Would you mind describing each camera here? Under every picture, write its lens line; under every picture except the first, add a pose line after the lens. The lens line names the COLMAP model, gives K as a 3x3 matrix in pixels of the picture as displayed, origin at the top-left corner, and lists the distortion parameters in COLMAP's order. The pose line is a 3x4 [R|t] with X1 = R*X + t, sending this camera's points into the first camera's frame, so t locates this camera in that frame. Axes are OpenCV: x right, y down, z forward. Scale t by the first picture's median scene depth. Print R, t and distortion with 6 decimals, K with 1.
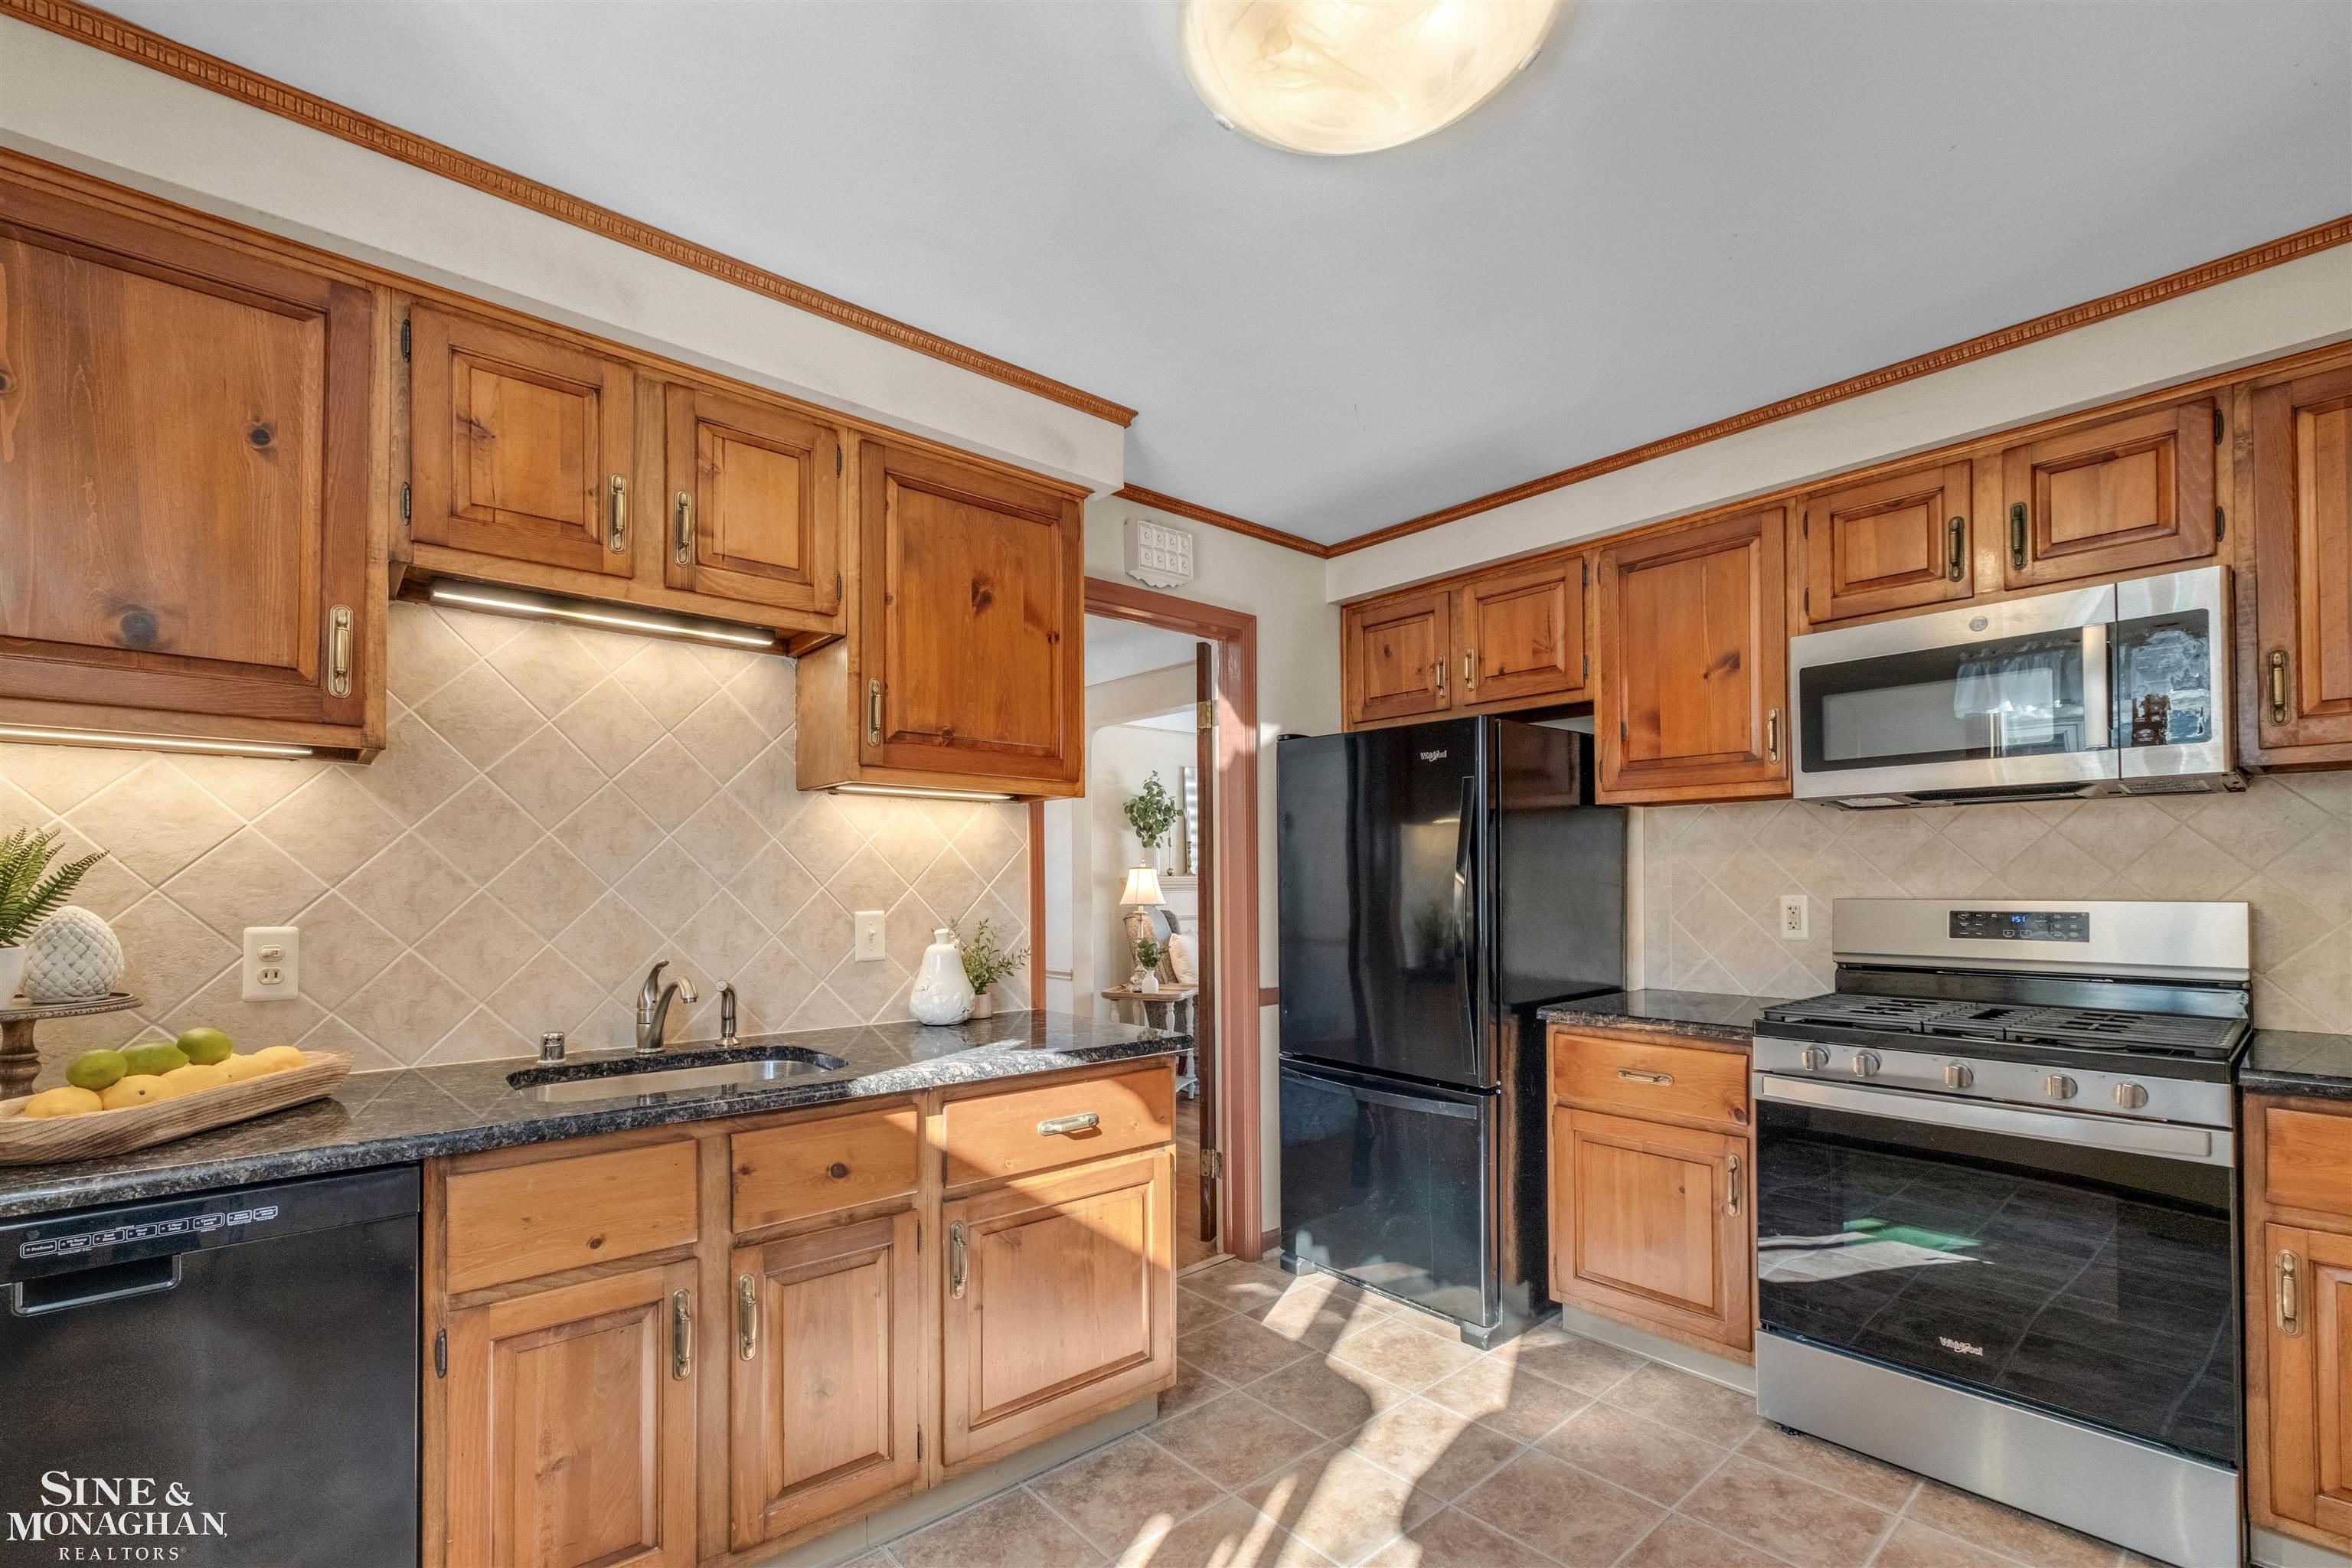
lens RADIAL K [[985.5, 0, 1178.1], [0, 985.5, 878.0], [0, 0, 1]] dist [0.001260, 0.000090]
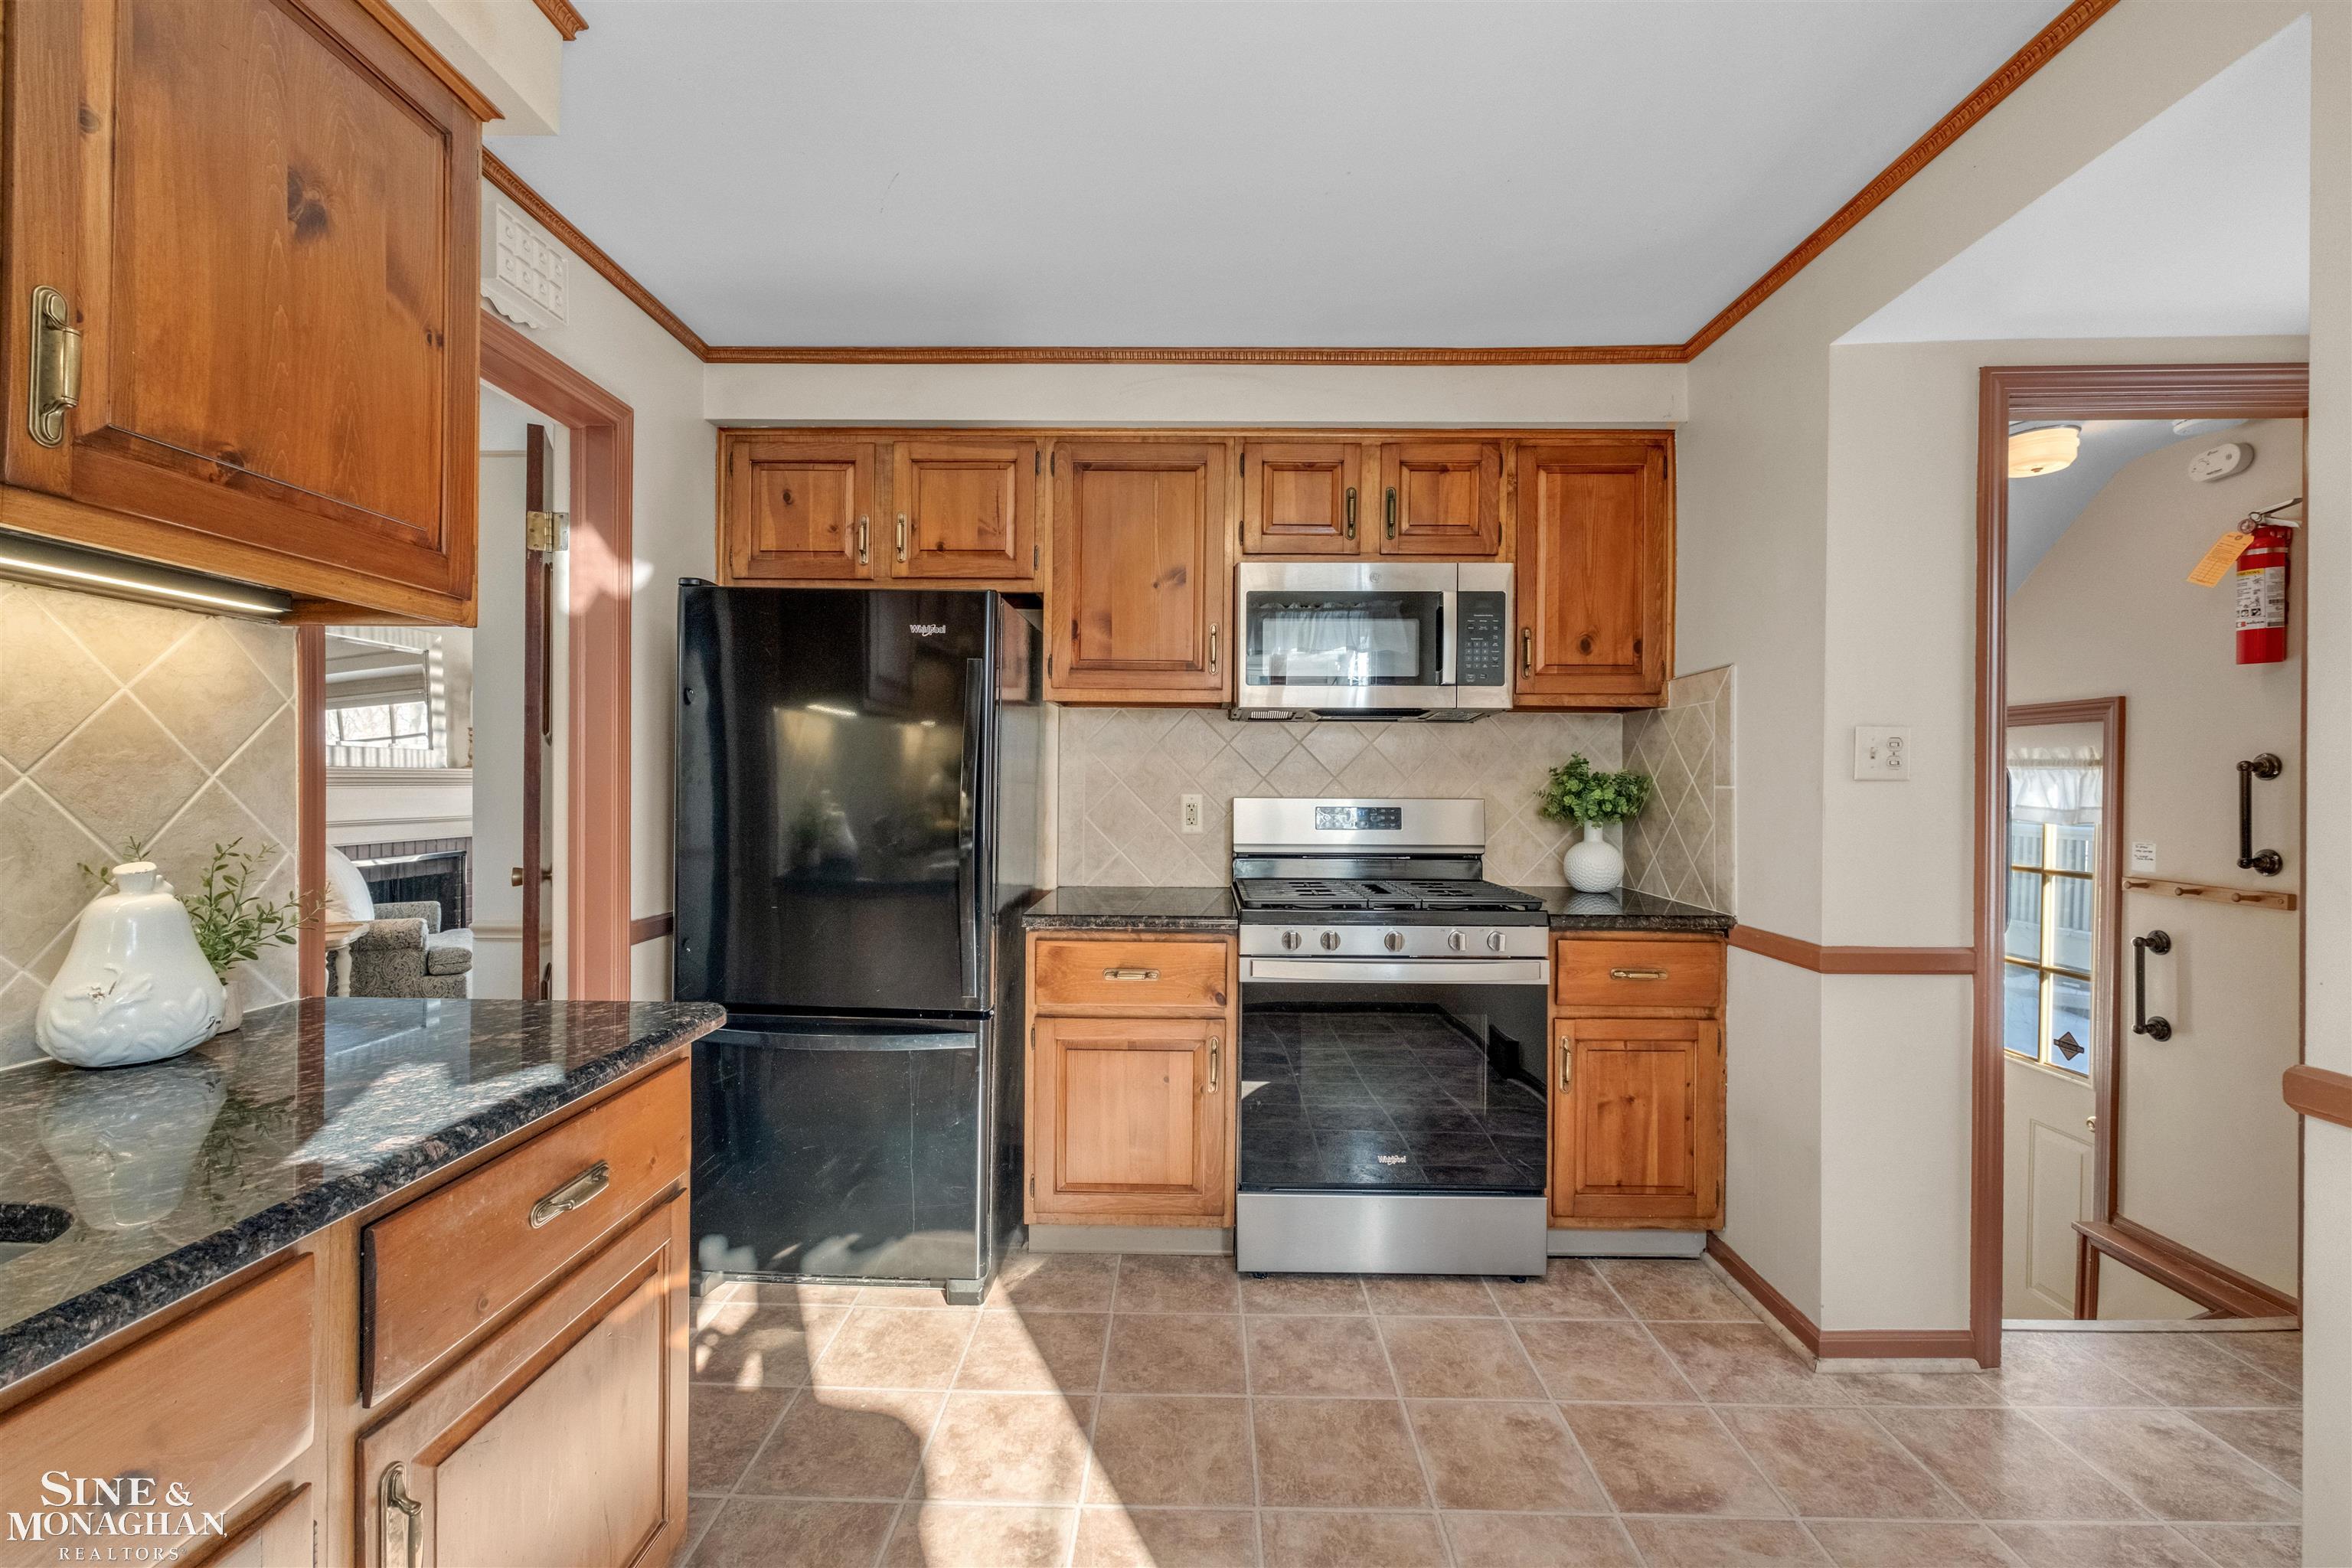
lens RADIAL K [[979.3, 0, 1159.5], [0, 979.3, 783.2], [0, 0, 1]] dist [-0.002183, 0.000417]
pose [[0.686027, 0.008487, 0.727527, -0.223721], [-0.013657, 0.999906, 0.001214, 0.004604], [-0.727448, -0.010769, 0.686078, 0.280341]]
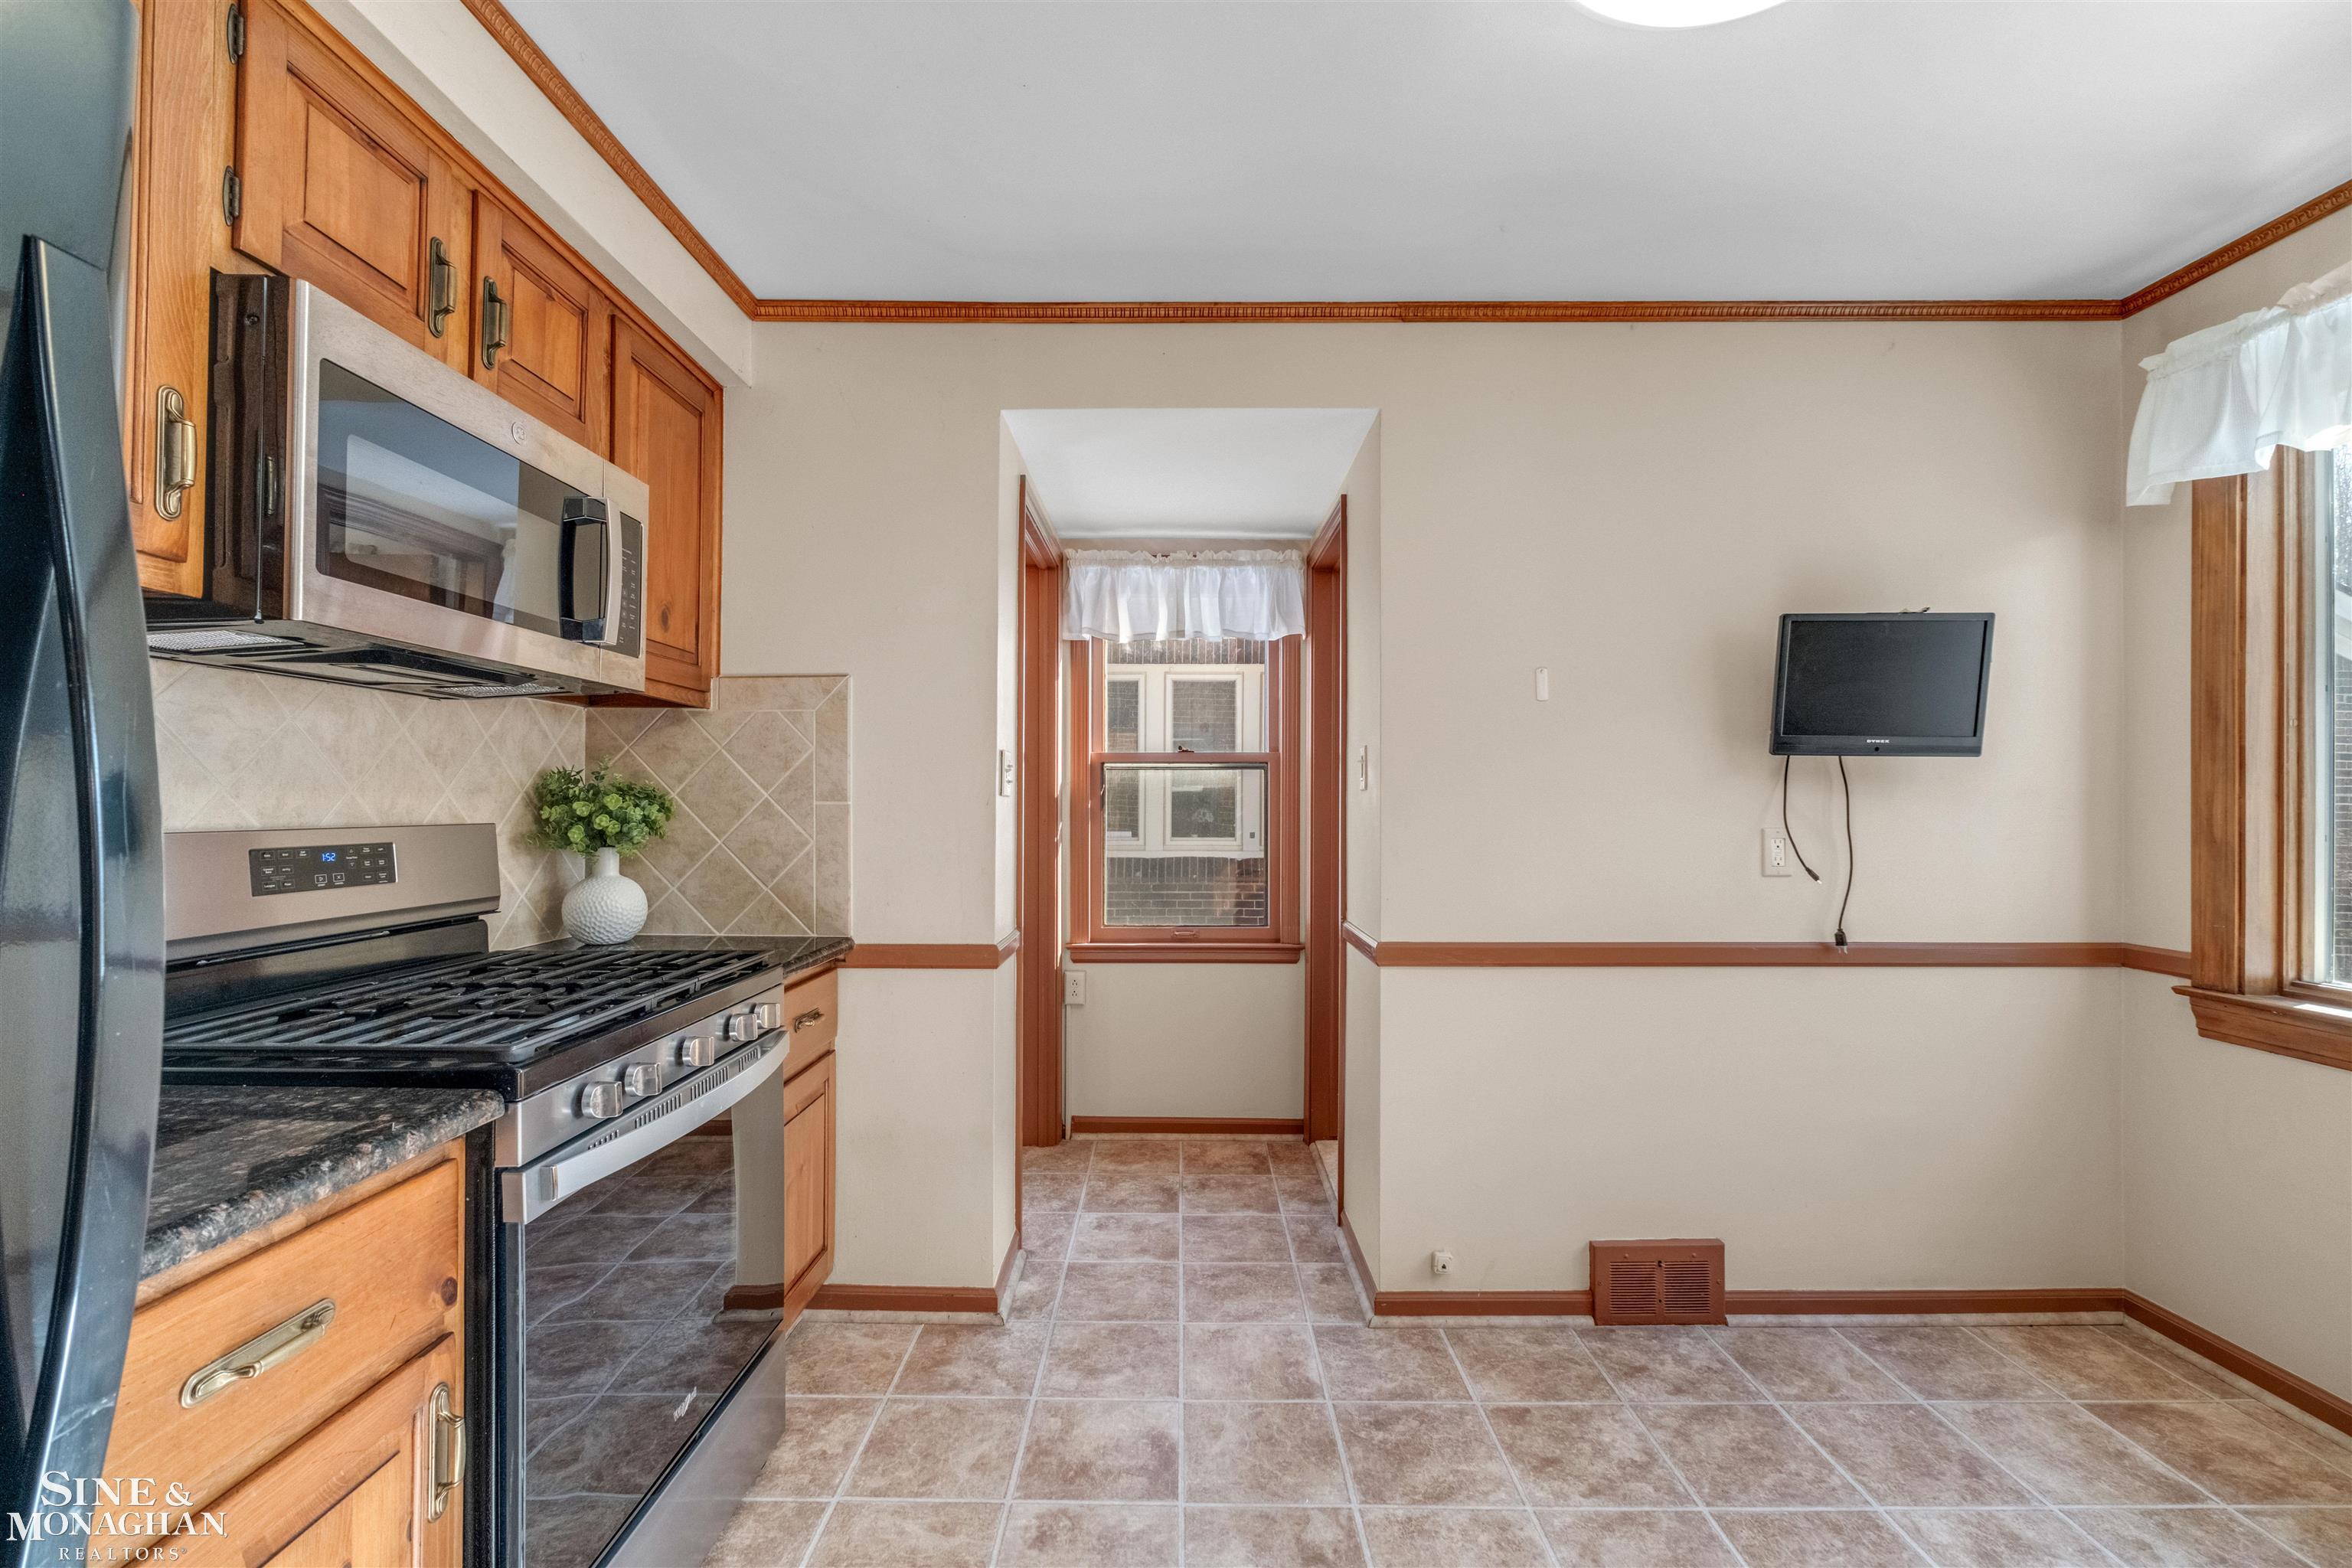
lens RADIAL K [[1001.7, 0, 1183.0], [0, 1001.7, 798.6], [0, 0, 1]] dist [0.000667, 0.000347]
pose [[-0.742134, 0.006482, 0.670220, -0.014815], [-0.001358, 0.999937, -0.011174, 0.008324], [-0.670250, -0.009203, -0.742079, 0.985991]]
